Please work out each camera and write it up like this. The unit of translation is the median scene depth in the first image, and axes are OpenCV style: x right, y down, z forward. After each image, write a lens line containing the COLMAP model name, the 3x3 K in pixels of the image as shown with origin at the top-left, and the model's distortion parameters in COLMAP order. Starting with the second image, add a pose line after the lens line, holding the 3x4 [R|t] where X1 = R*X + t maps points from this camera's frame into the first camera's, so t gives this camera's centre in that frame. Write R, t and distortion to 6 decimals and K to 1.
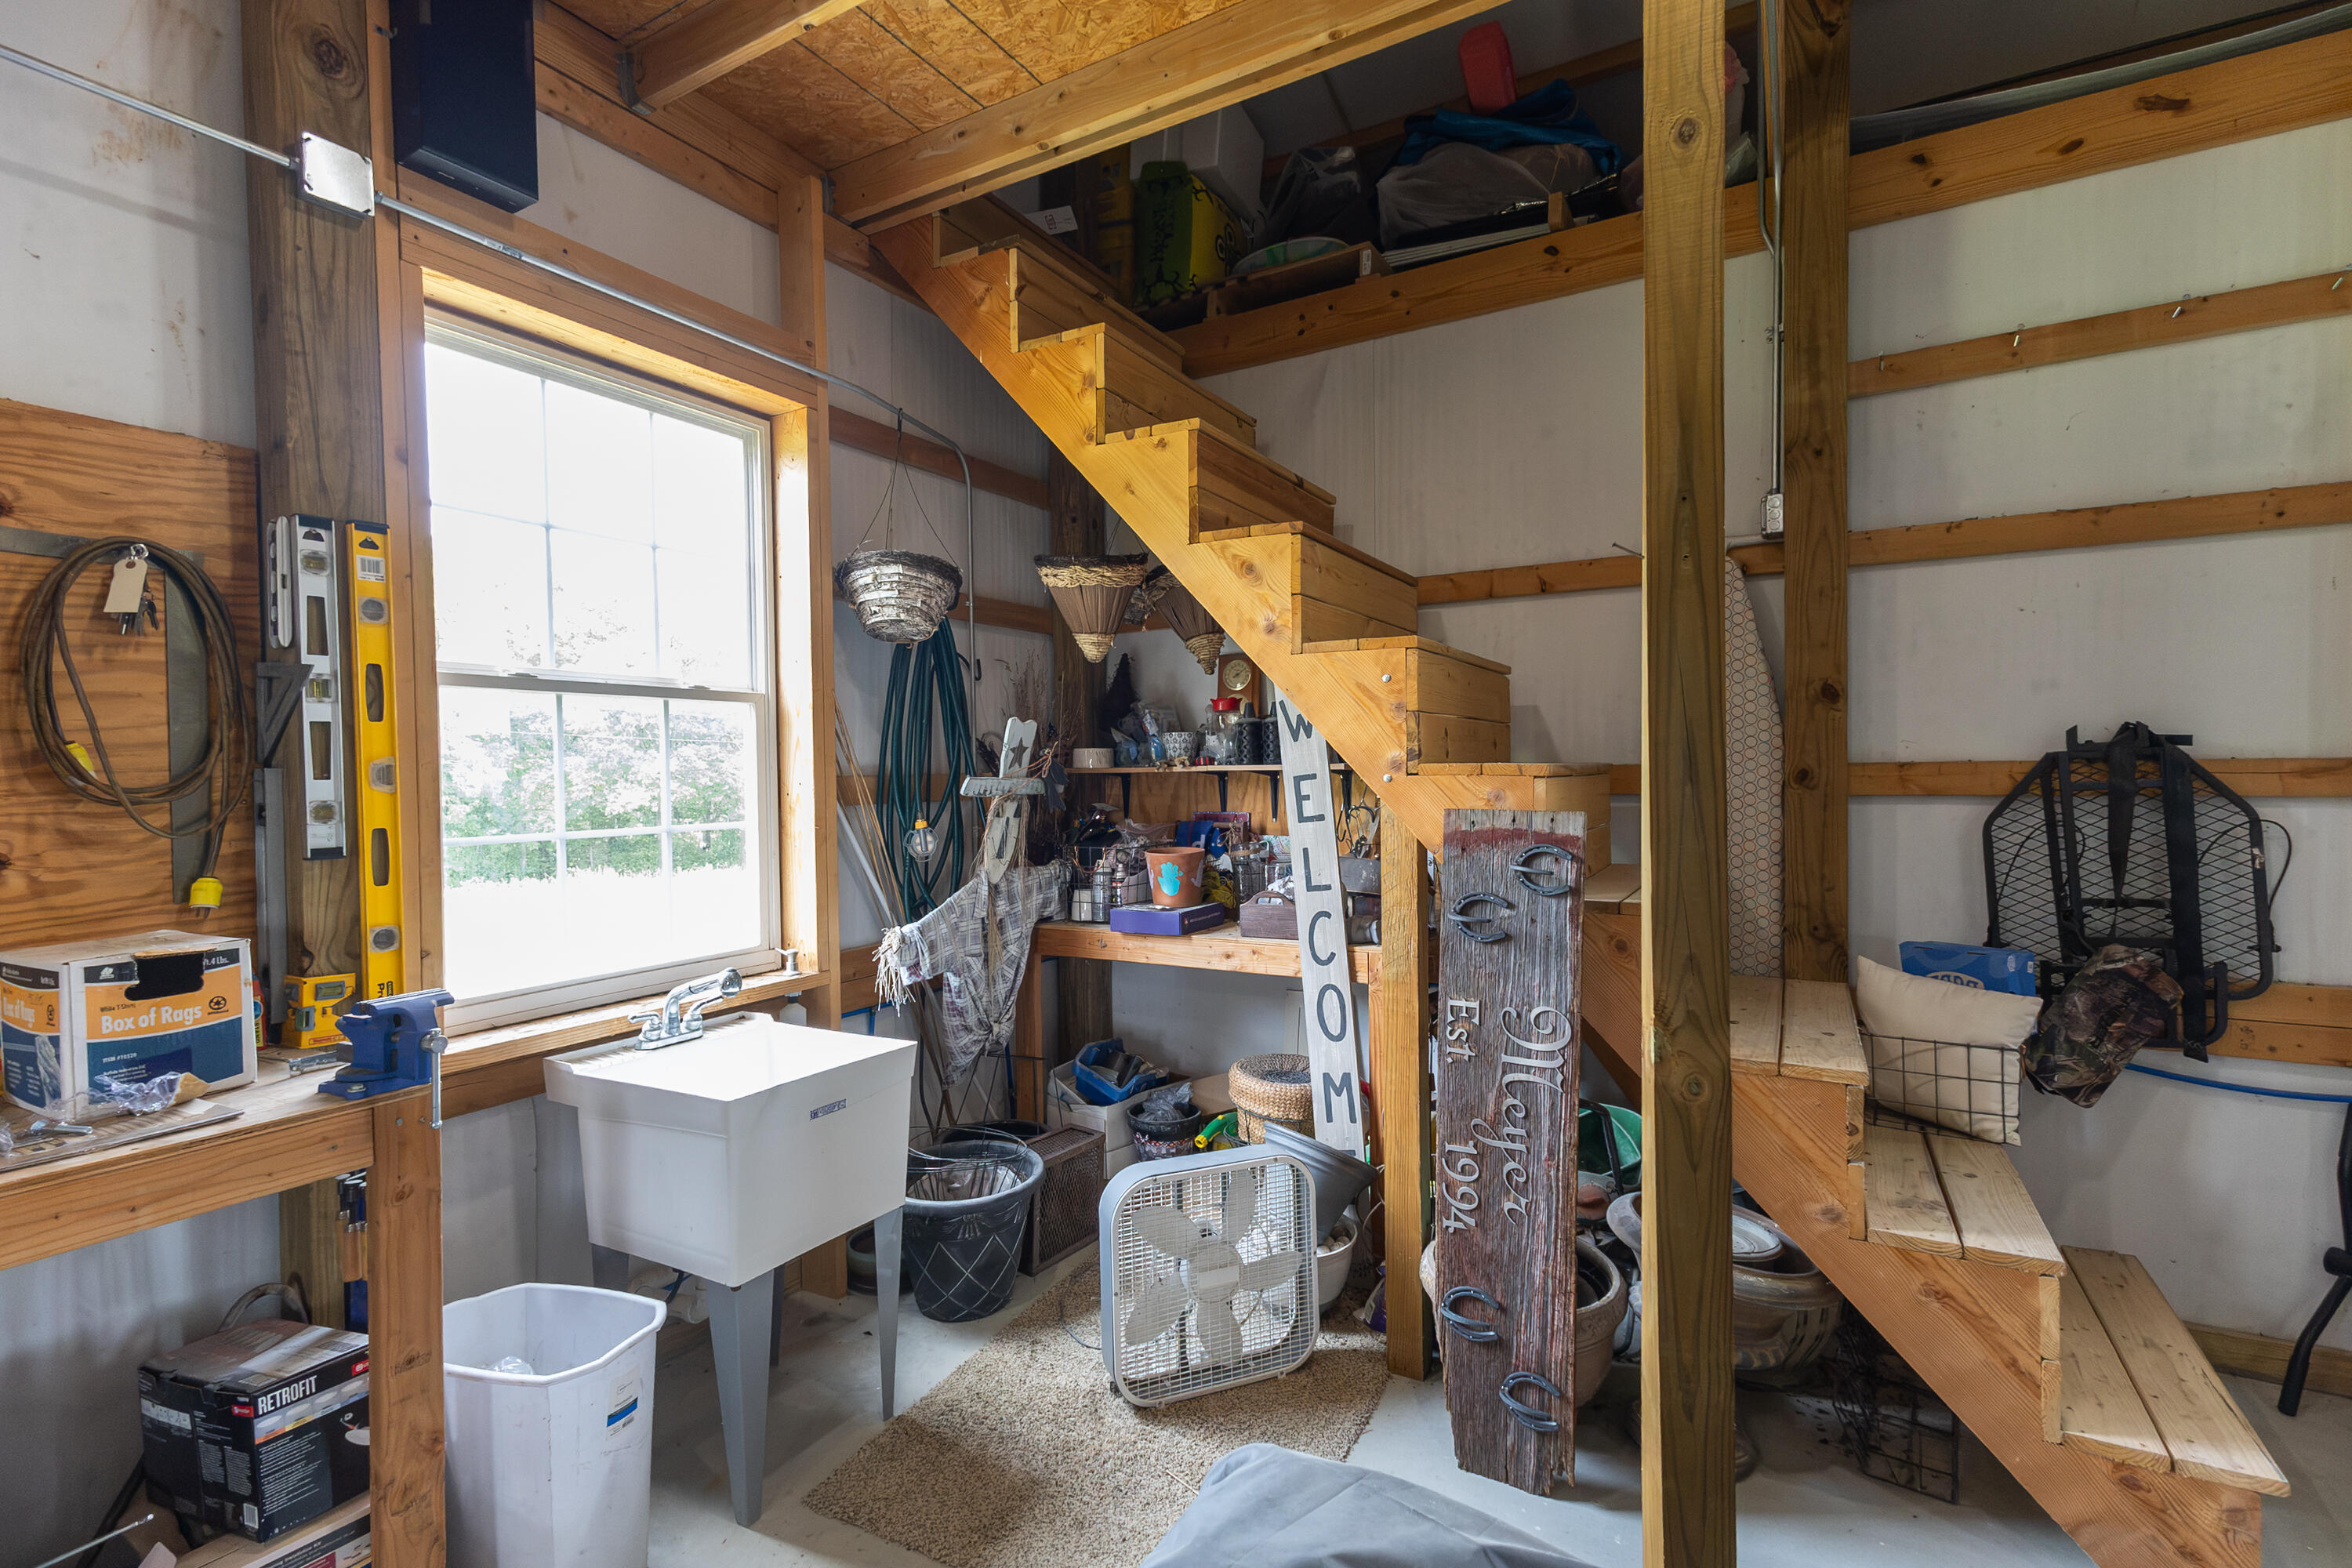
lens RADIAL K [[1085.3, 0, 1199.0], [0, 1085.3, 791.1], [0, 0, 1]] dist [0.021503, -0.006928]
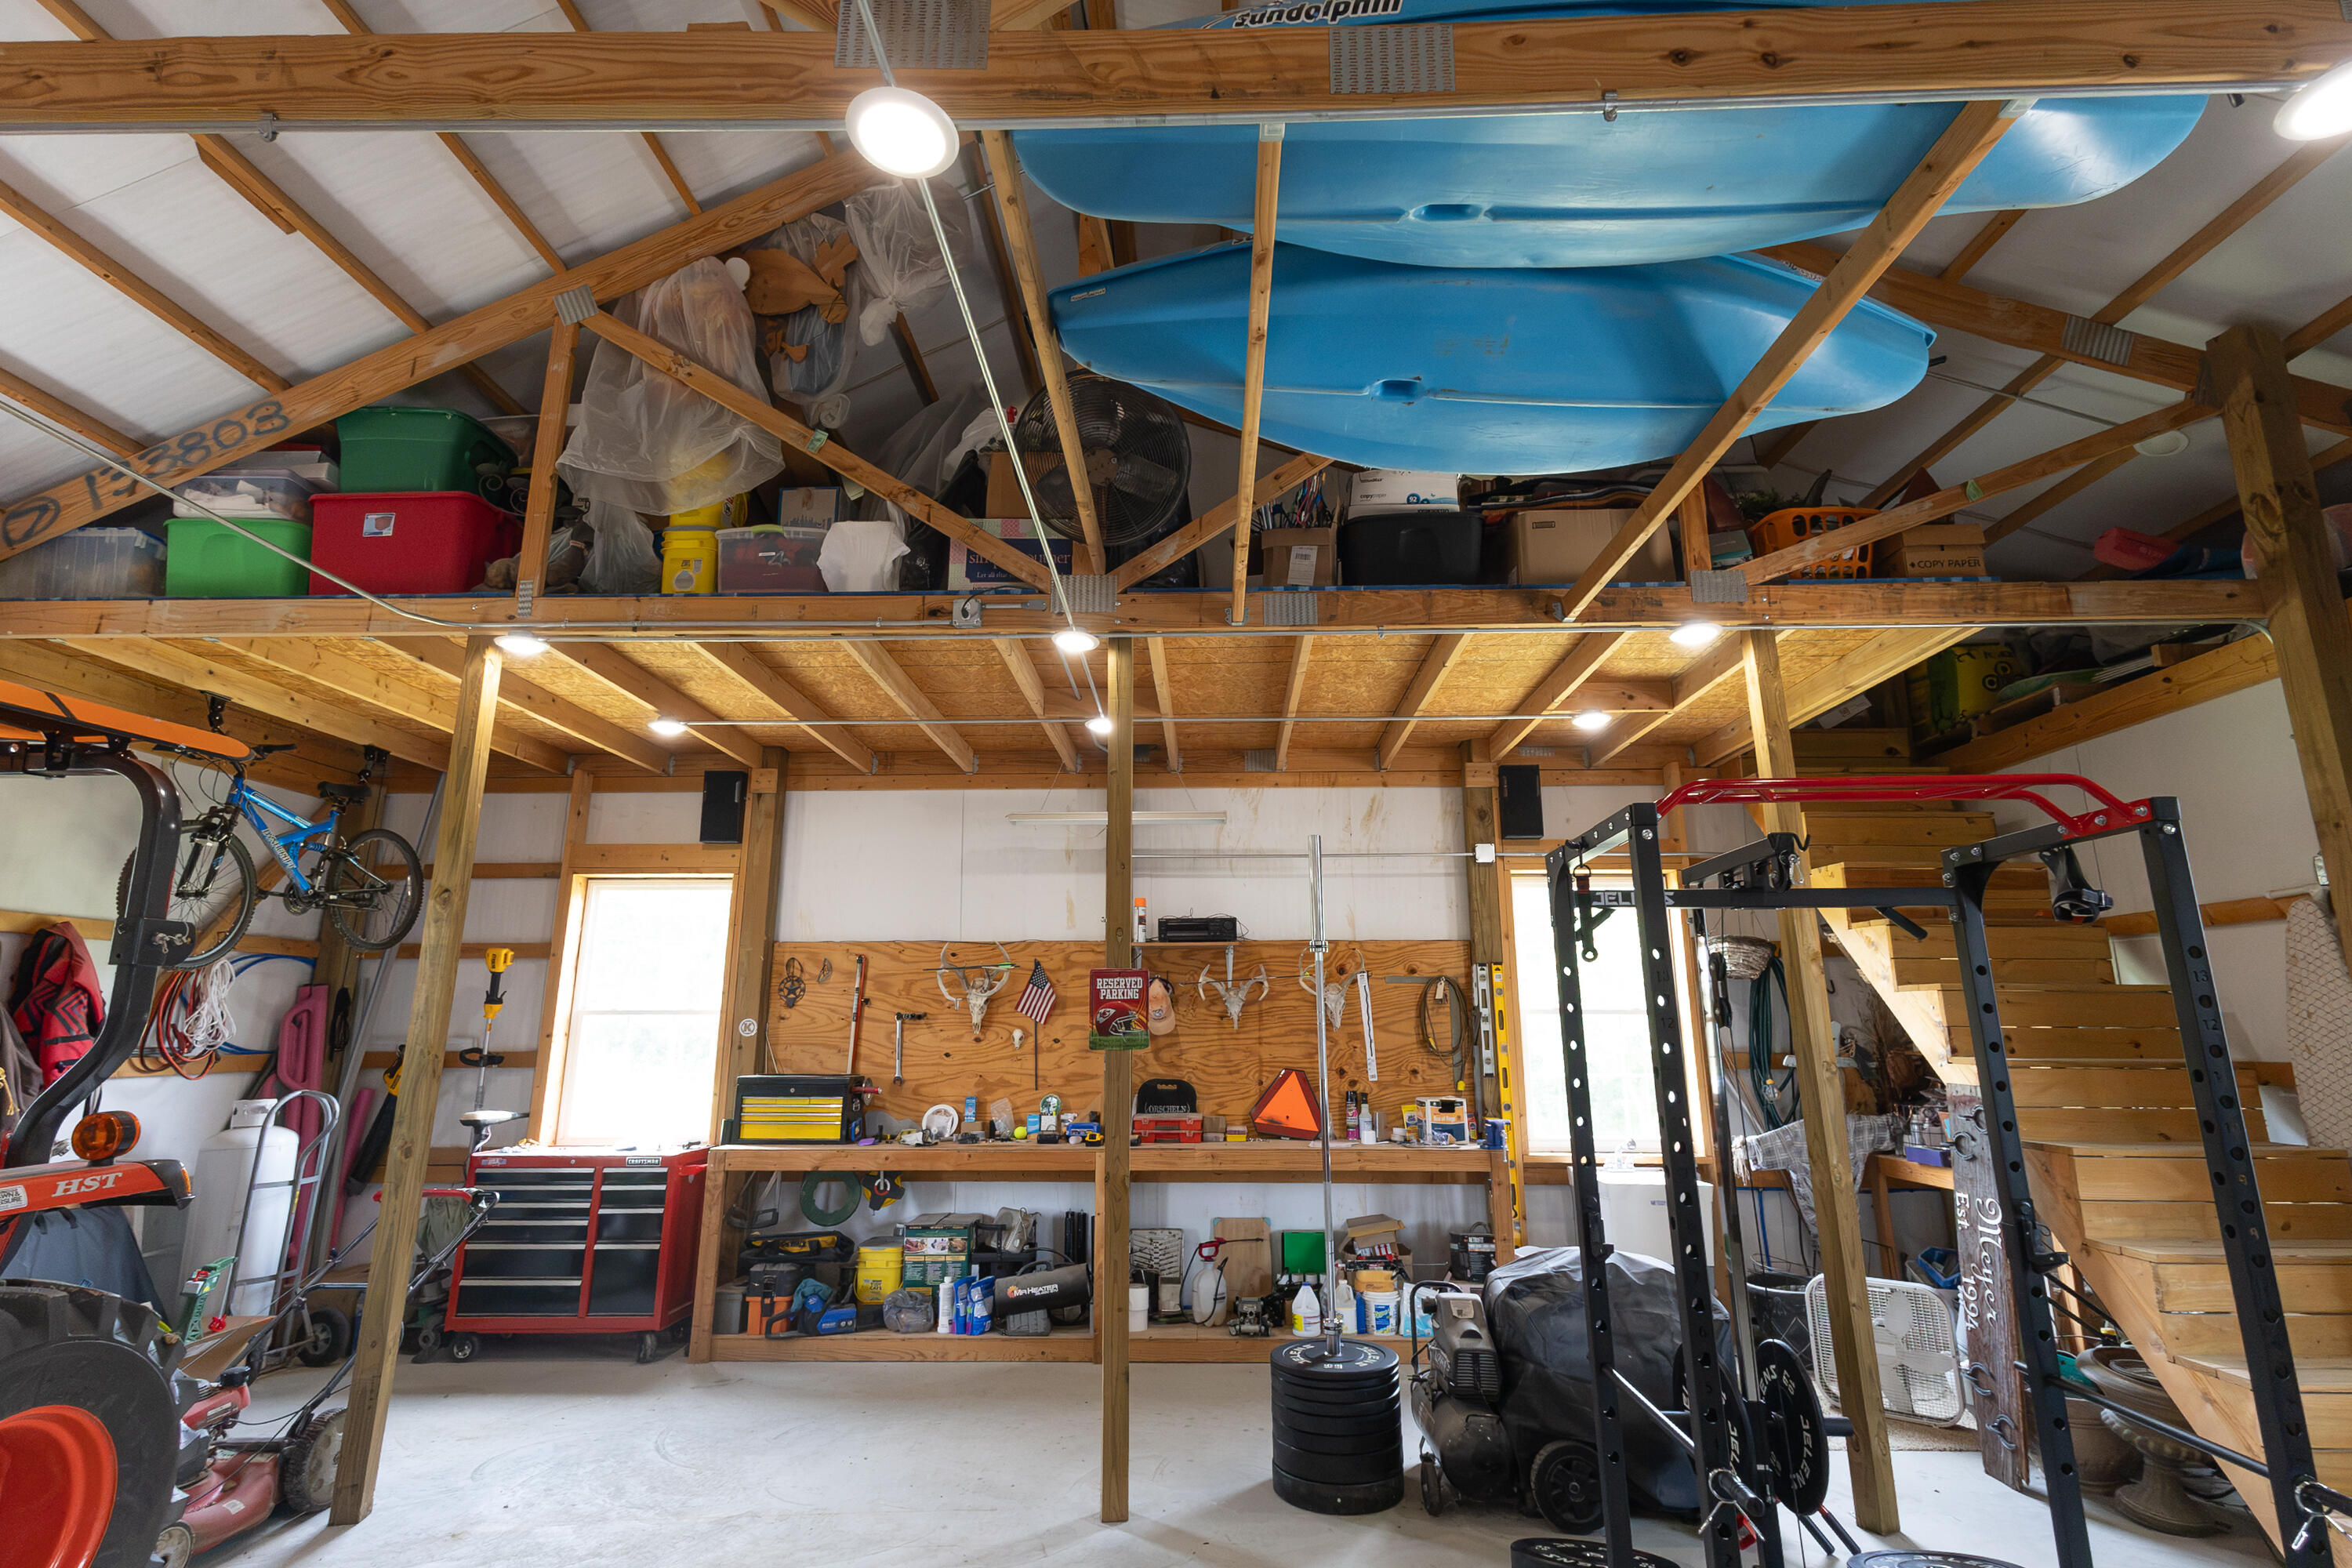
lens RADIAL K [[1085.3, 0, 1180.0], [0, 1085.3, 785.9], [0, 0, 1]] dist [0.021503, -0.006928]
pose [[0.474532, -0.183151, -0.860973, 1.533327], [-0.027480, 0.974555, -0.222459, -0.029182], [0.879809, 0.129223, 0.457425, -1.229895]]
